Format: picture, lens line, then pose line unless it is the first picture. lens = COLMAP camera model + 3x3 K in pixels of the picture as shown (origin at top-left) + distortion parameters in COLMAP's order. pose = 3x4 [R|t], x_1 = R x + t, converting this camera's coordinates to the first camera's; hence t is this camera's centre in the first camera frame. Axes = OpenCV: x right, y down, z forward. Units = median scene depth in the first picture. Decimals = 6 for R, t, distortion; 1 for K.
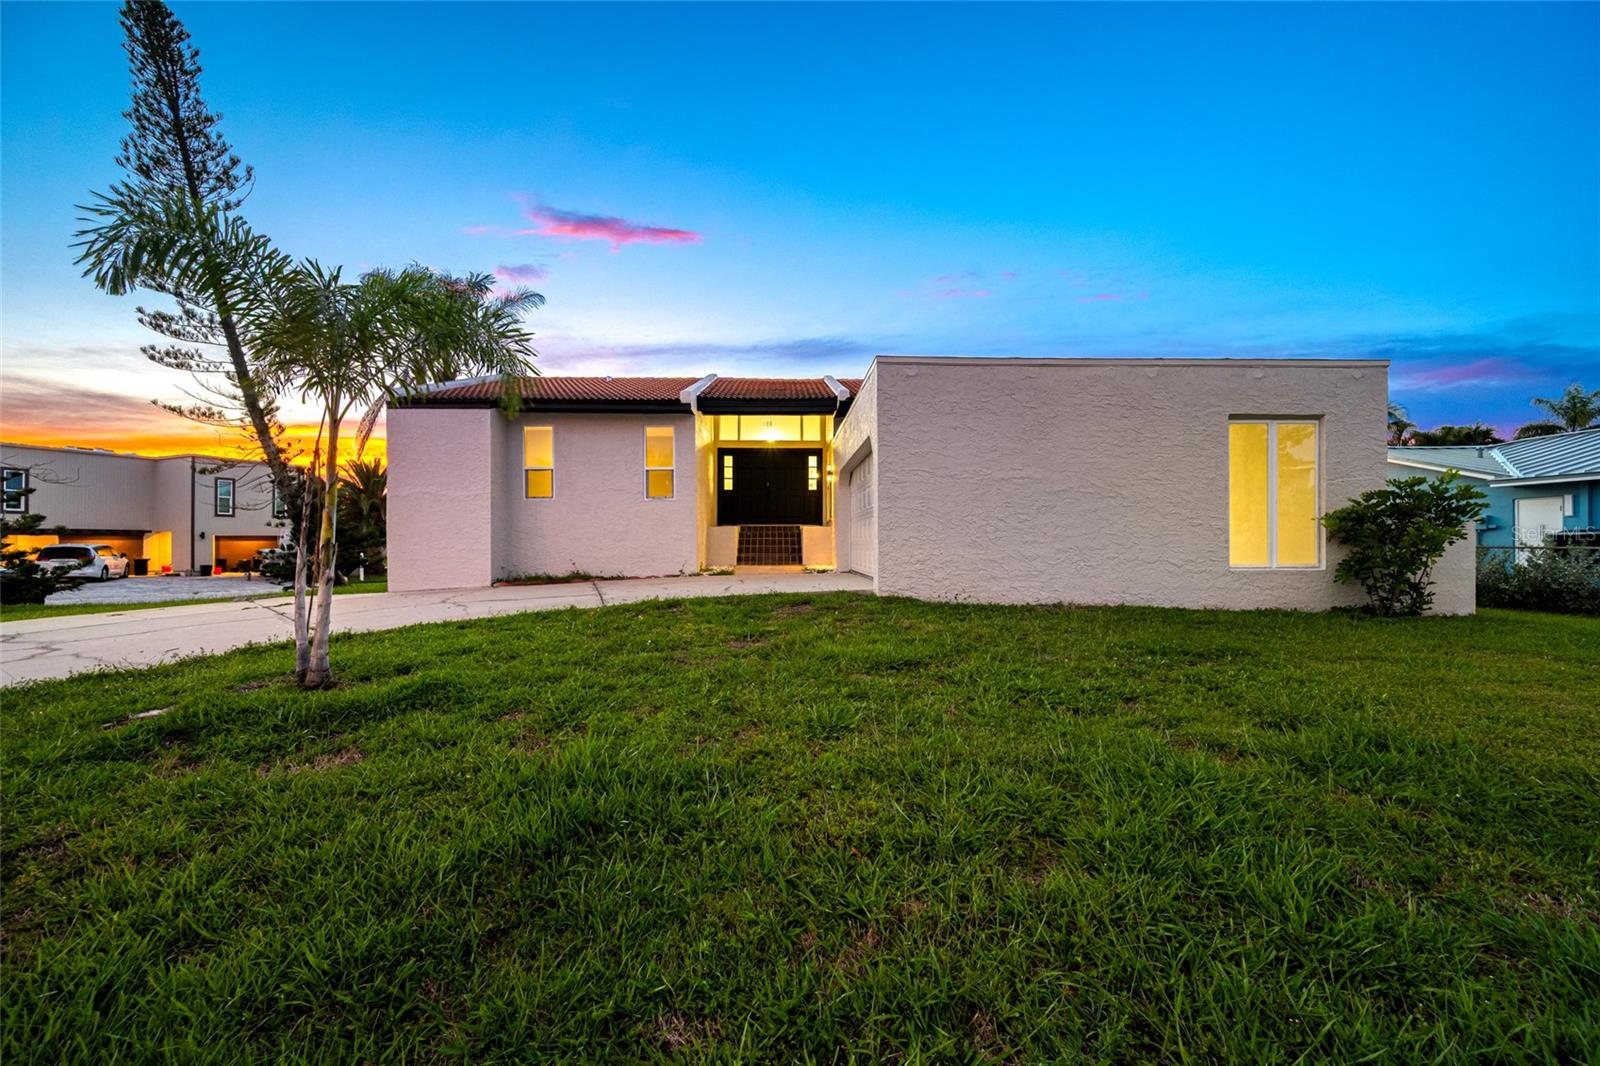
lens RADIAL K [[627.1, 0, 800.0], [0, 627.1, 533.0], [0, 0, 1]] dist [0.013006, -0.000016]
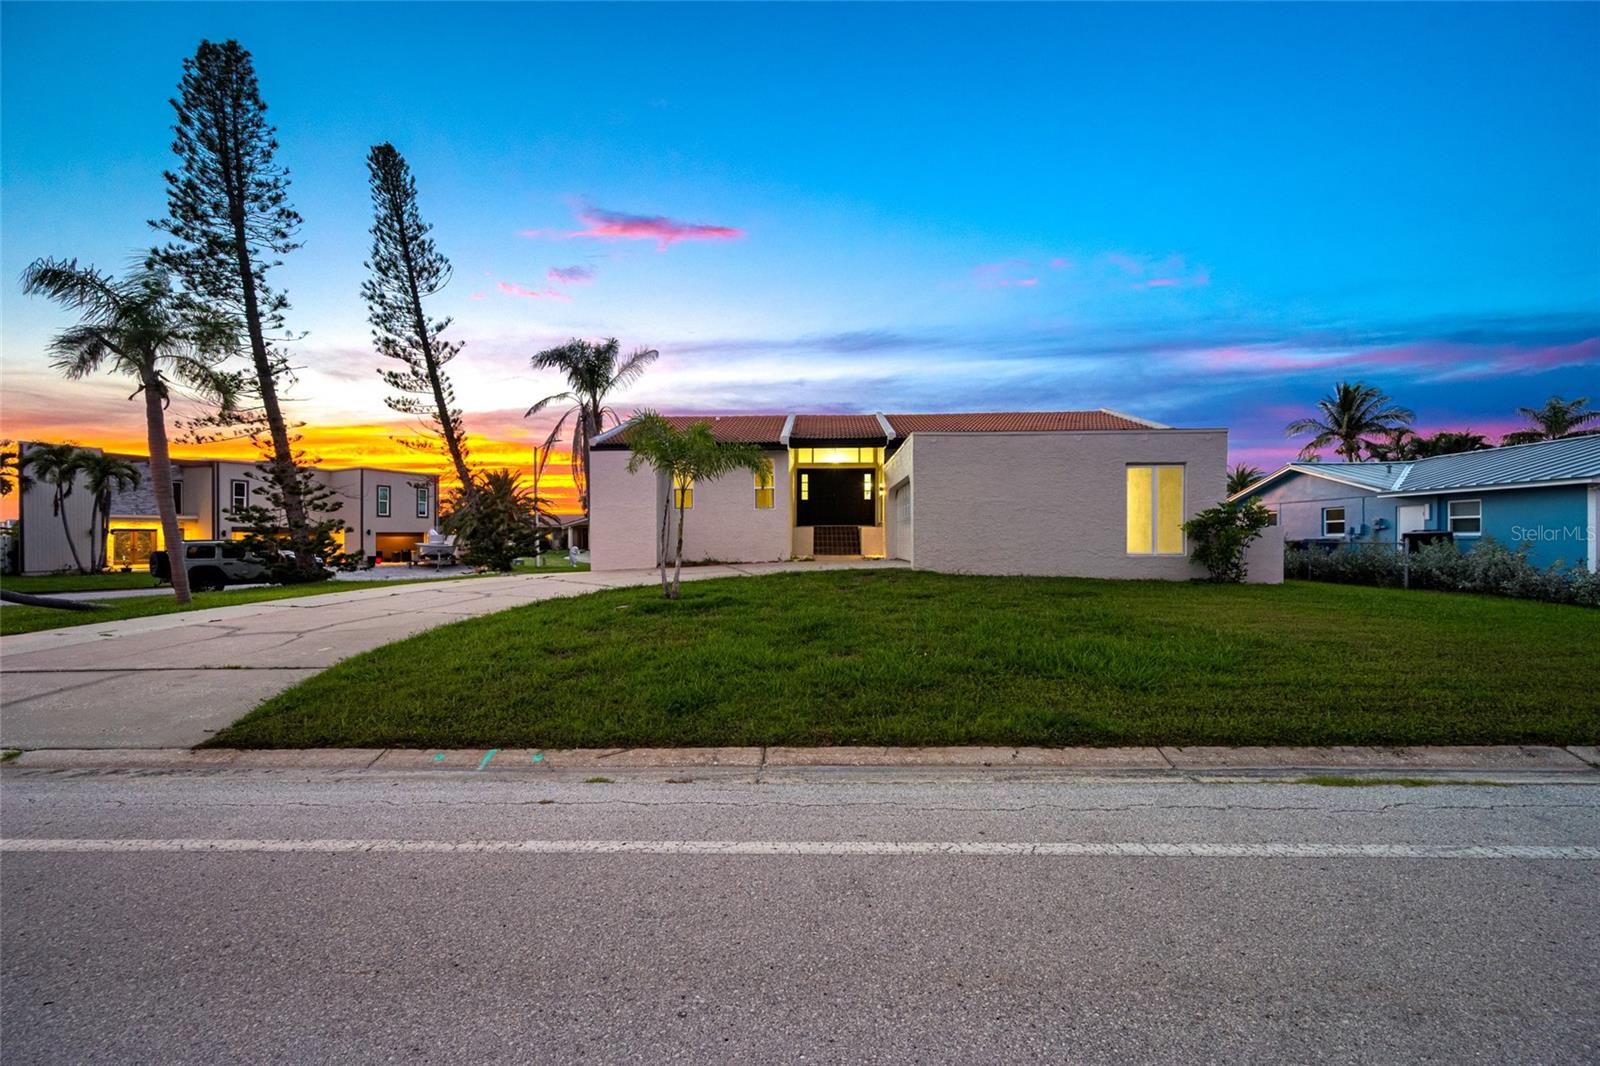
lens RADIAL K [[627.1, 0, 800.0], [0, 627.1, 533.0], [0, 0, 1]] dist [0.013006, -0.000016]
pose [[0.997488, -0.000549, -0.070834, -0.032130], [0.001142, 0.999965, 0.008325, -0.009002], [0.070827, -0.008385, 0.997453, -0.380473]]
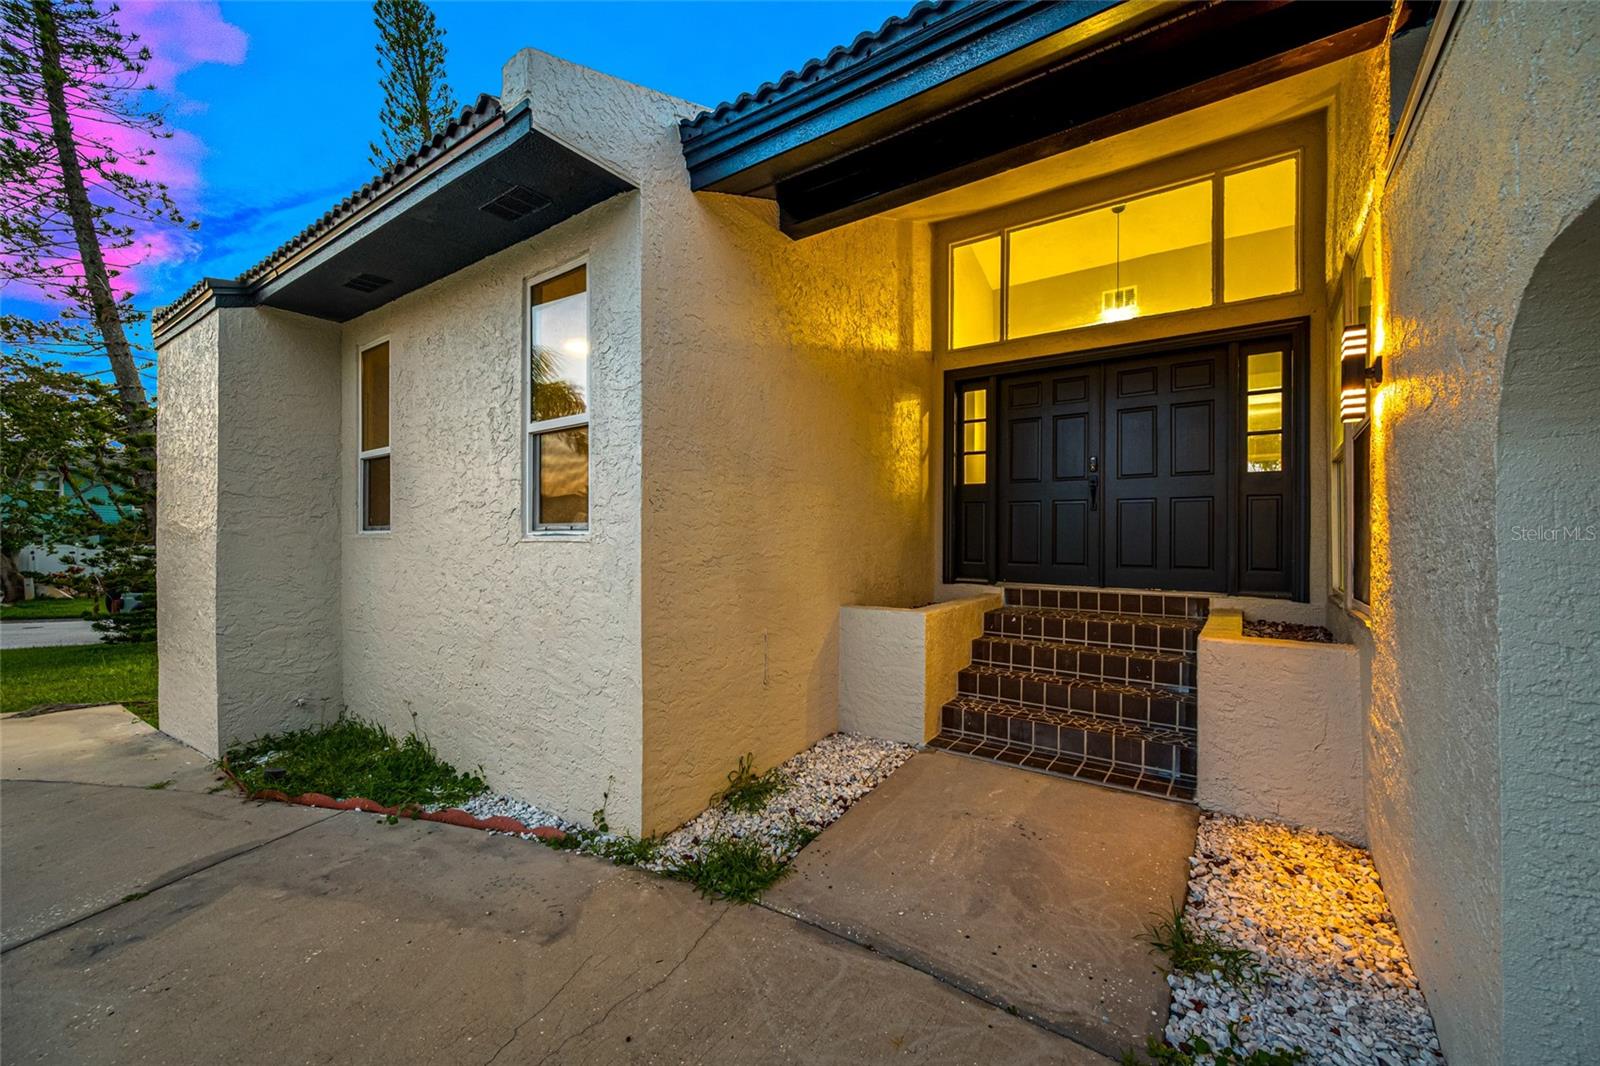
lens RADIAL K [[627.1, 0, 800.0], [0, 627.1, 533.0], [0, 0, 1]] dist [0.013006, -0.000016]
pose [[0.805502, 0.000613, -0.592593, 0.022702], [-0.000009, 0.999999, 0.001023, -0.044377], [0.592593, -0.000819, 0.805502, 0.708321]]
